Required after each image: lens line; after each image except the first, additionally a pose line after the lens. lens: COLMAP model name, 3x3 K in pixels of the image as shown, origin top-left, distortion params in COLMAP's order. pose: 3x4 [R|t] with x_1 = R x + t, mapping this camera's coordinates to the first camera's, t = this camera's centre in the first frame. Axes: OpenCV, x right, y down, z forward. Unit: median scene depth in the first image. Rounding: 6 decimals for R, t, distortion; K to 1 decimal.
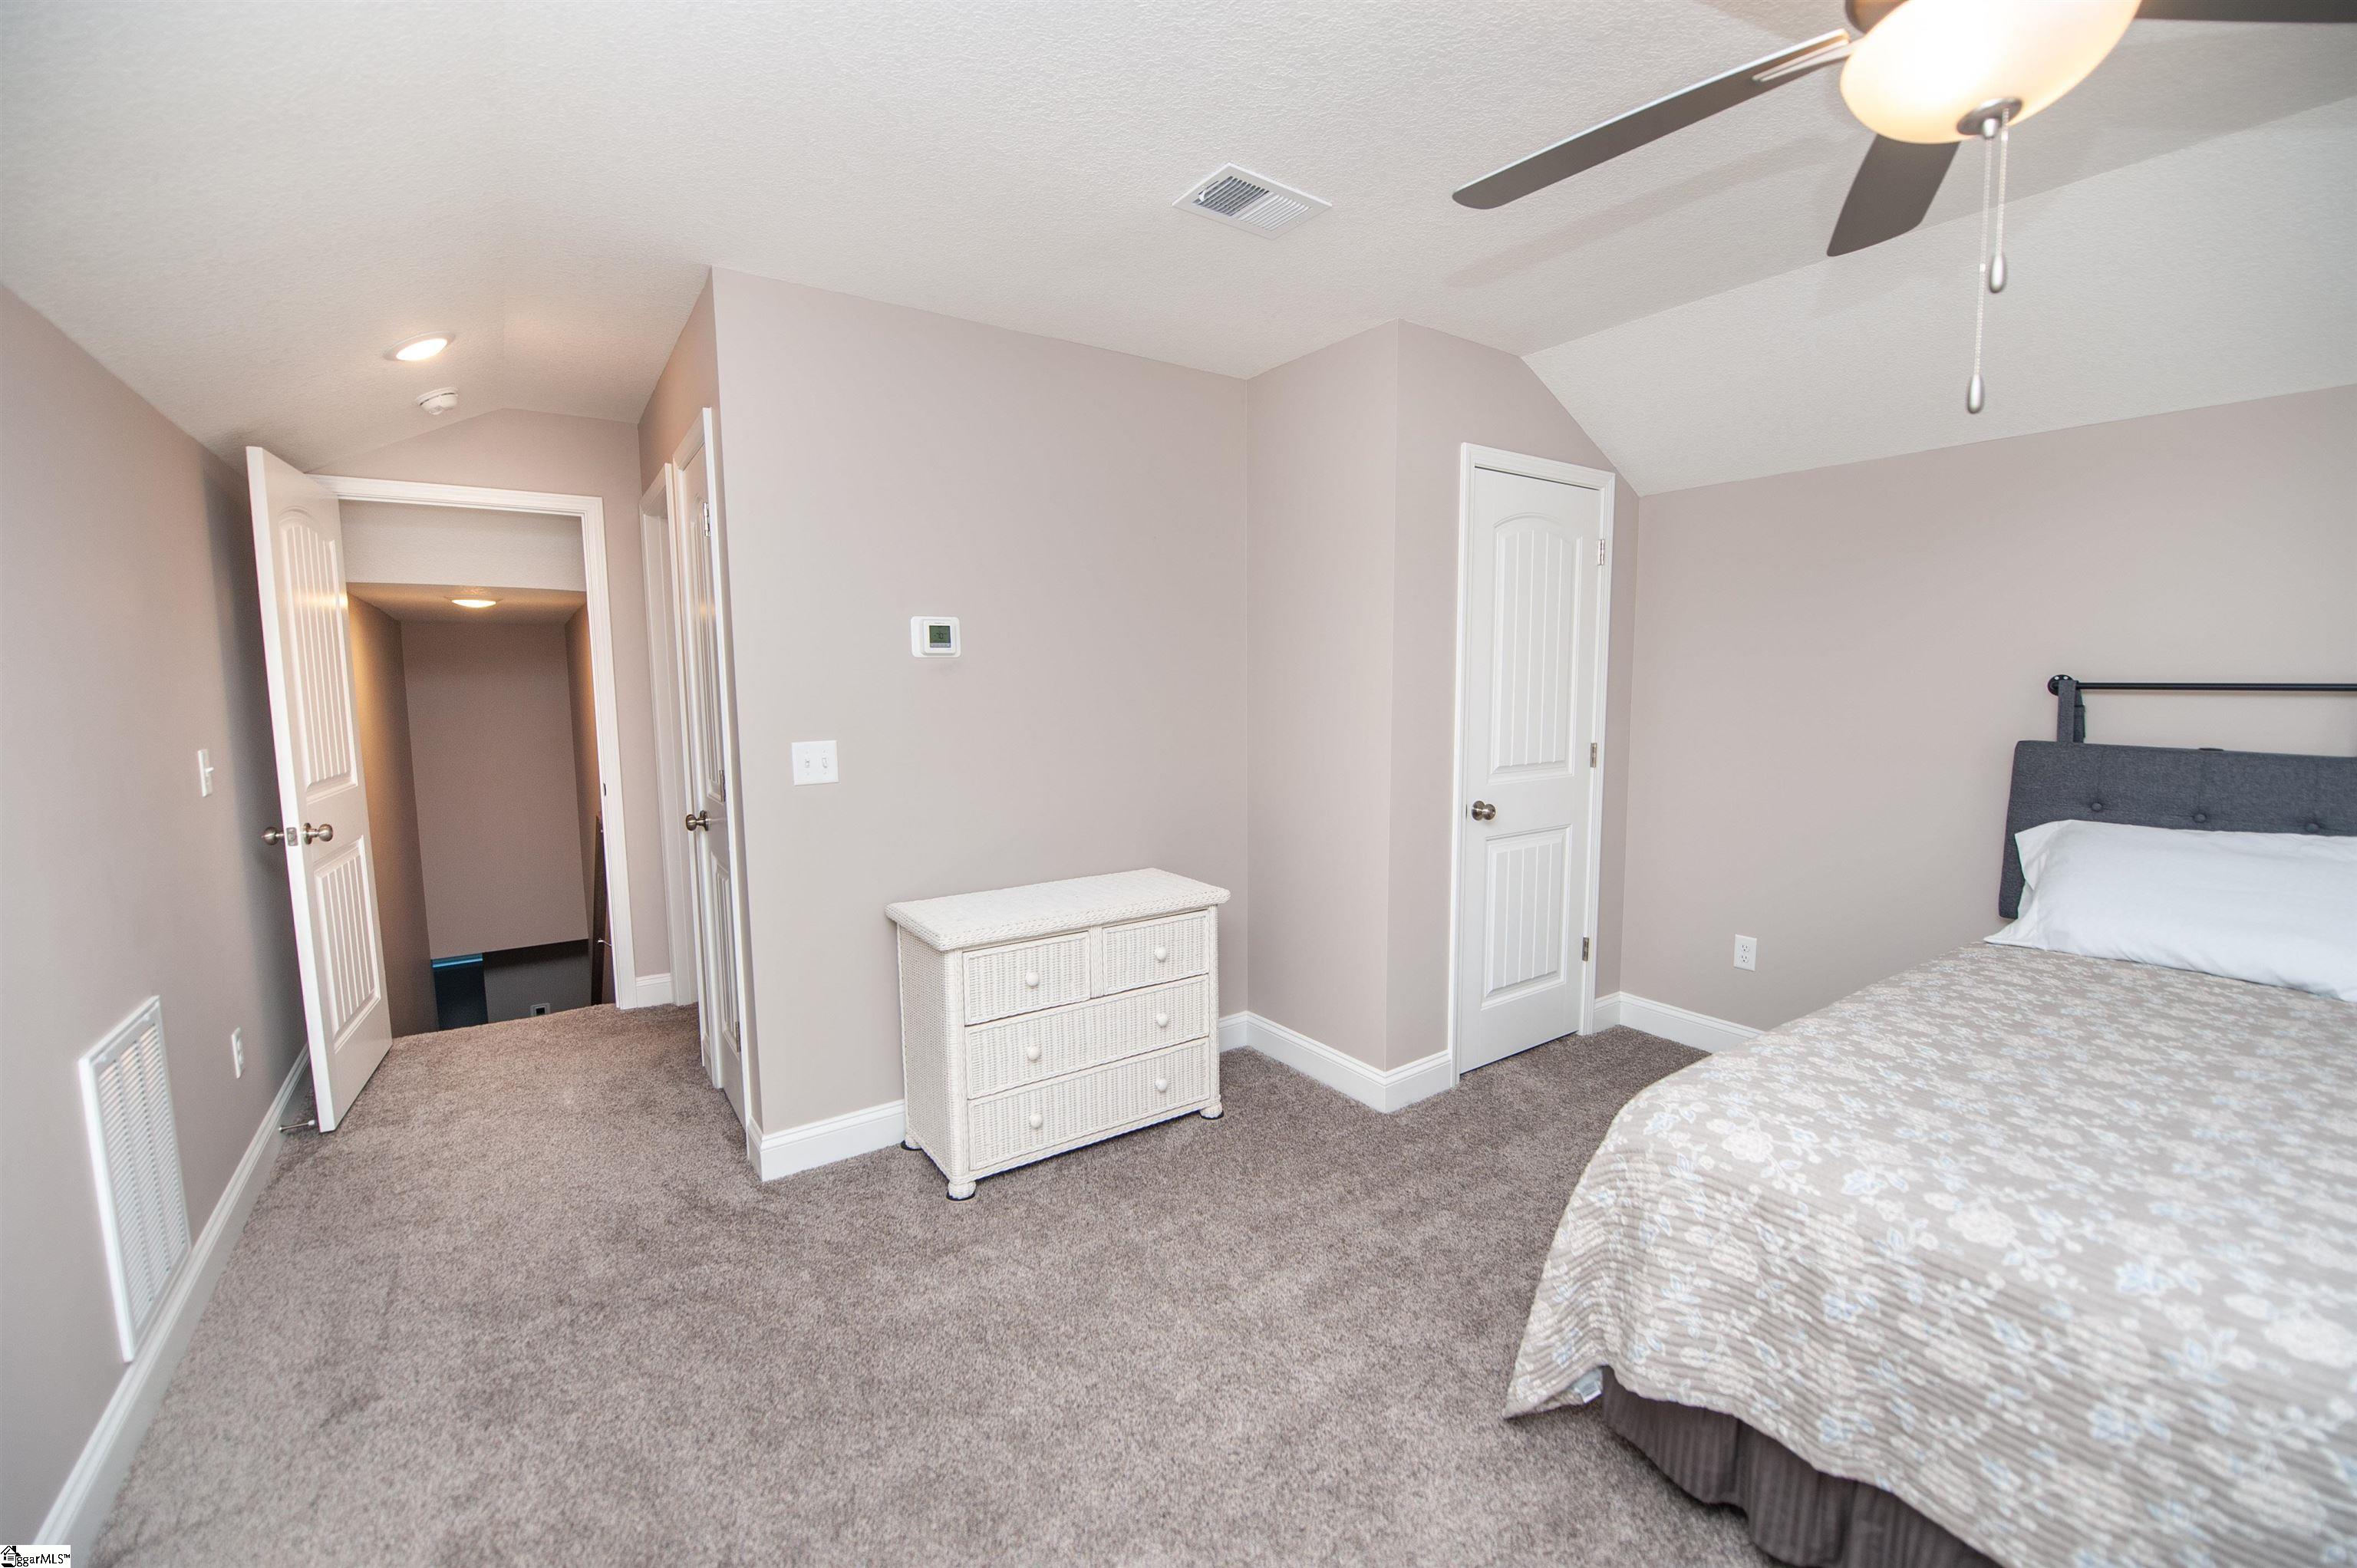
lens RADIAL K [[979.0, 0, 1178.5], [0, 979.0, 784.0], [0, 0, 1]] dist [-0.014655, -0.002908]
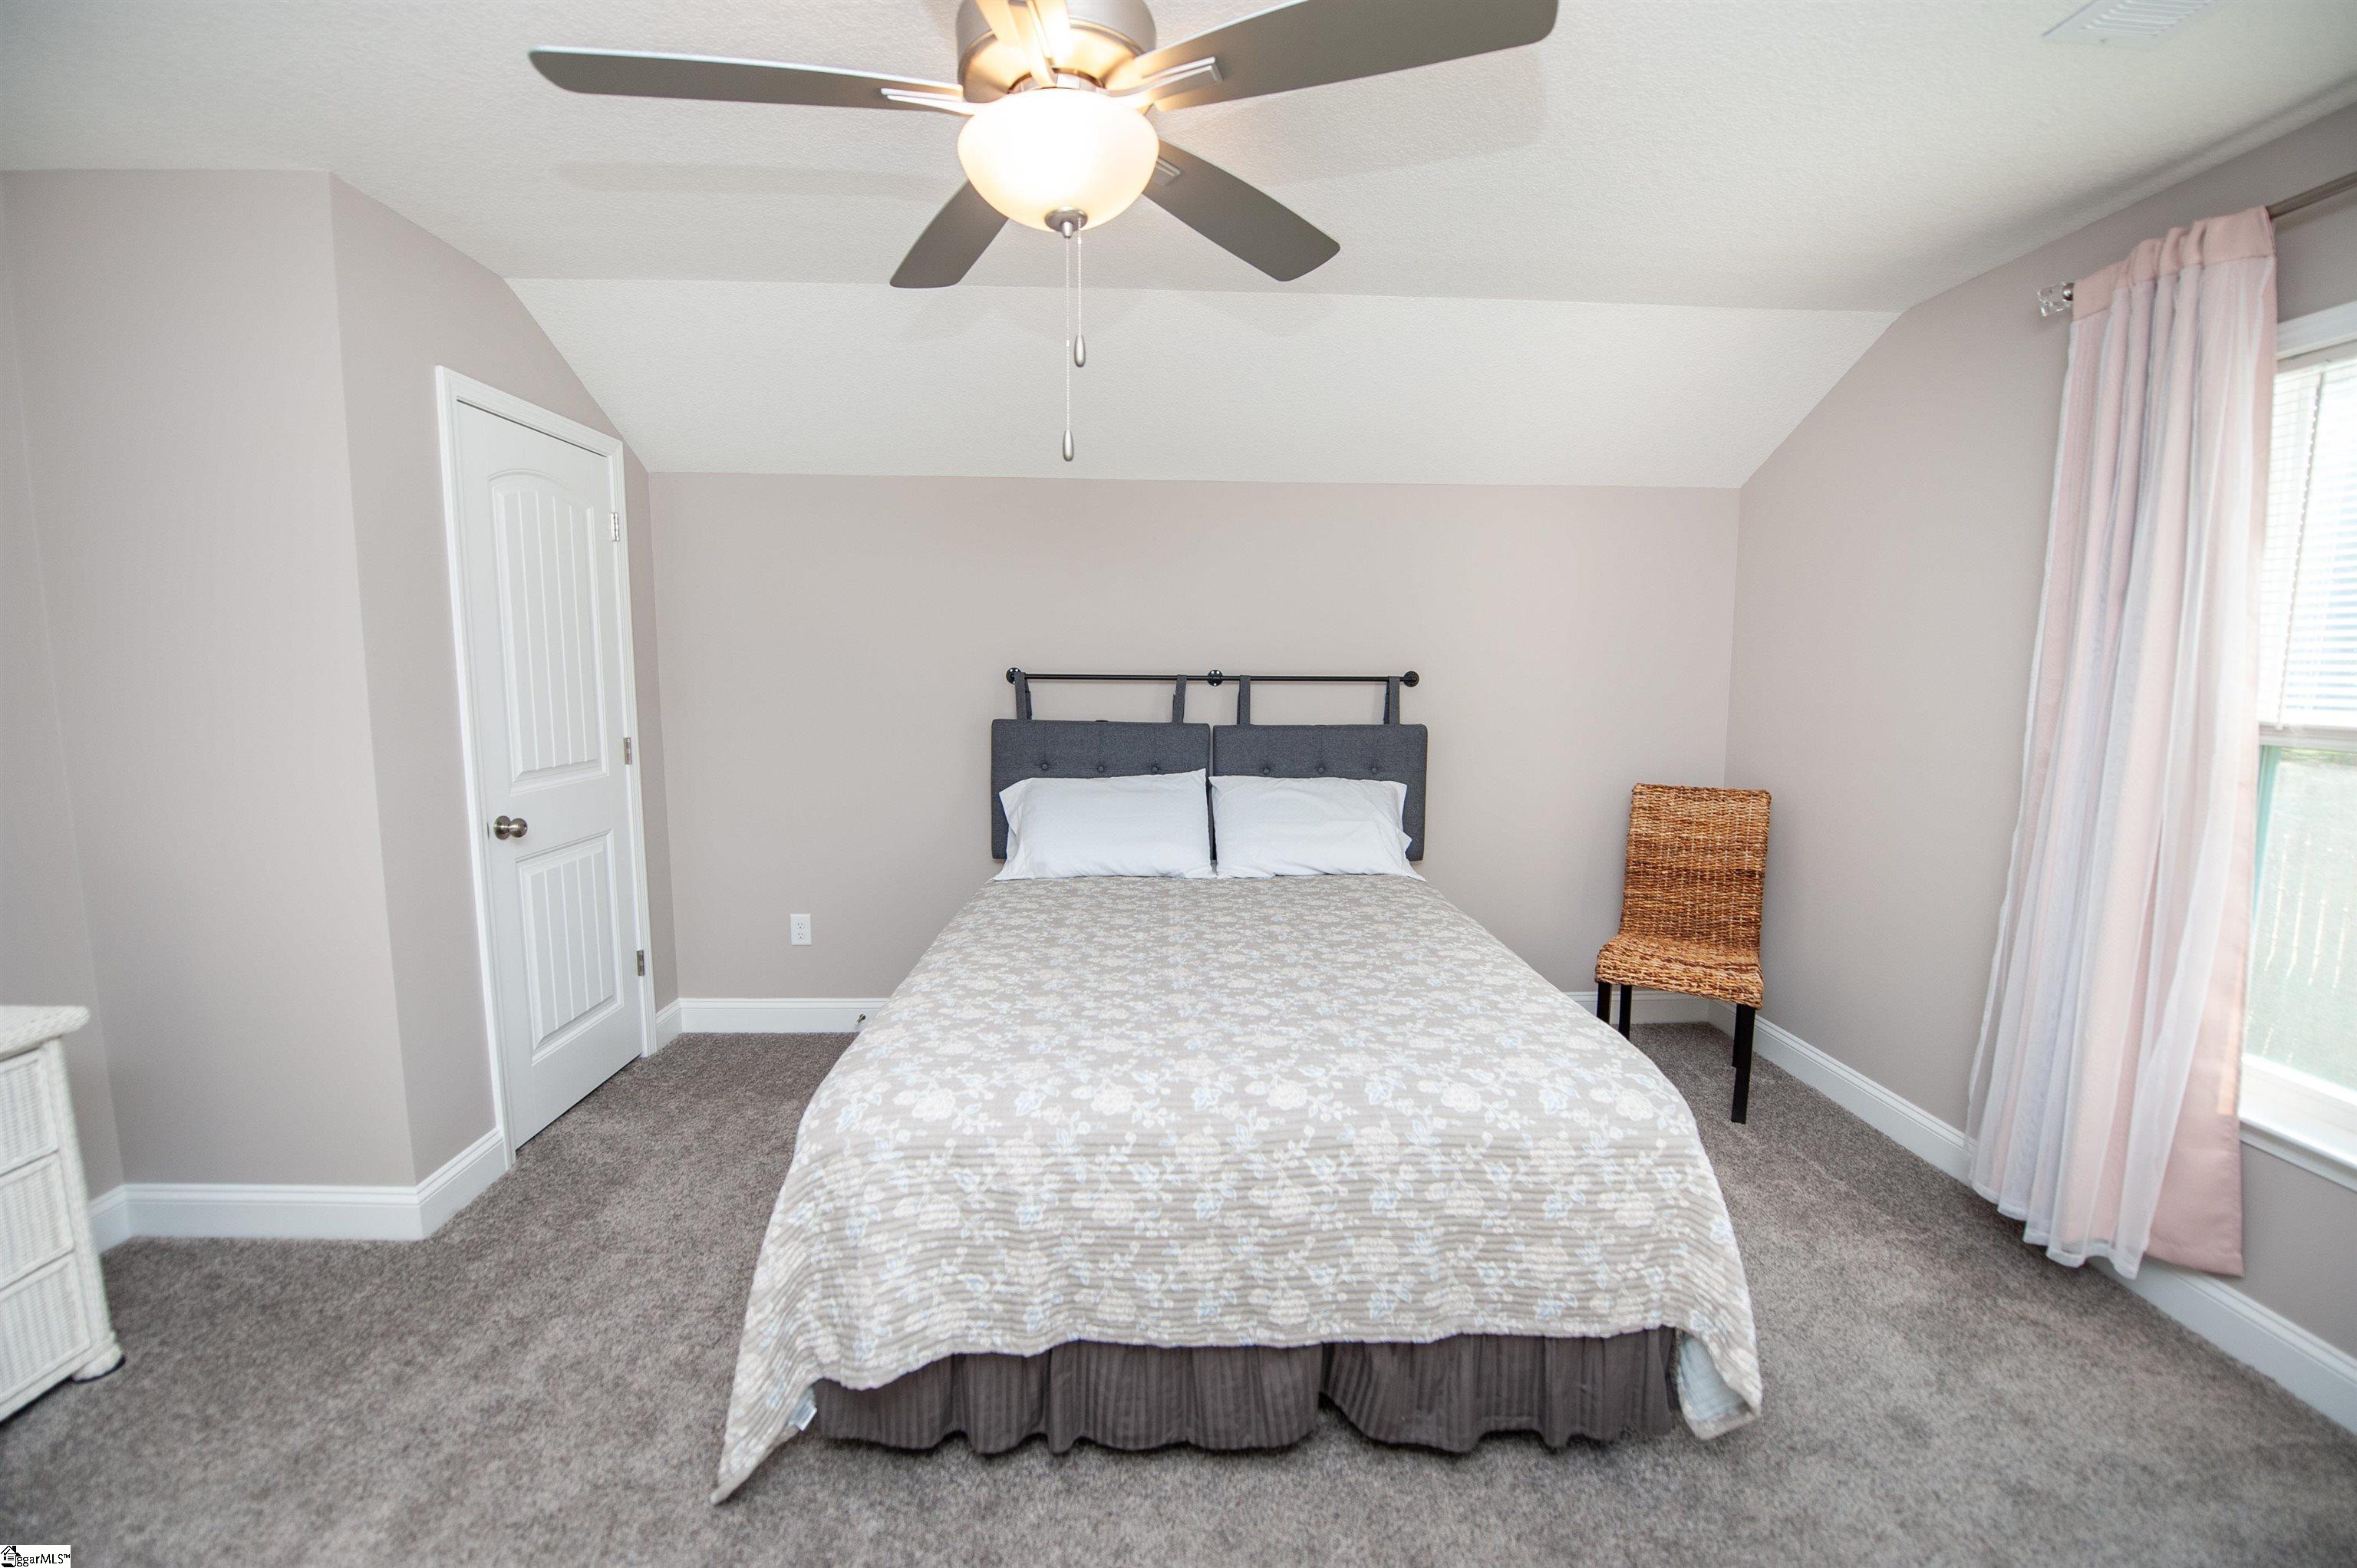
lens RADIAL K [[979.0, 0, 1178.5], [0, 979.0, 784.0], [0, 0, 1]] dist [-0.014655, -0.002908]
pose [[0.530328, -0.090637, 0.842934, -0.131321], [0.077323, 0.995296, 0.058372, -0.023025], [-0.844259, 0.034222, 0.534841, 0.153047]]
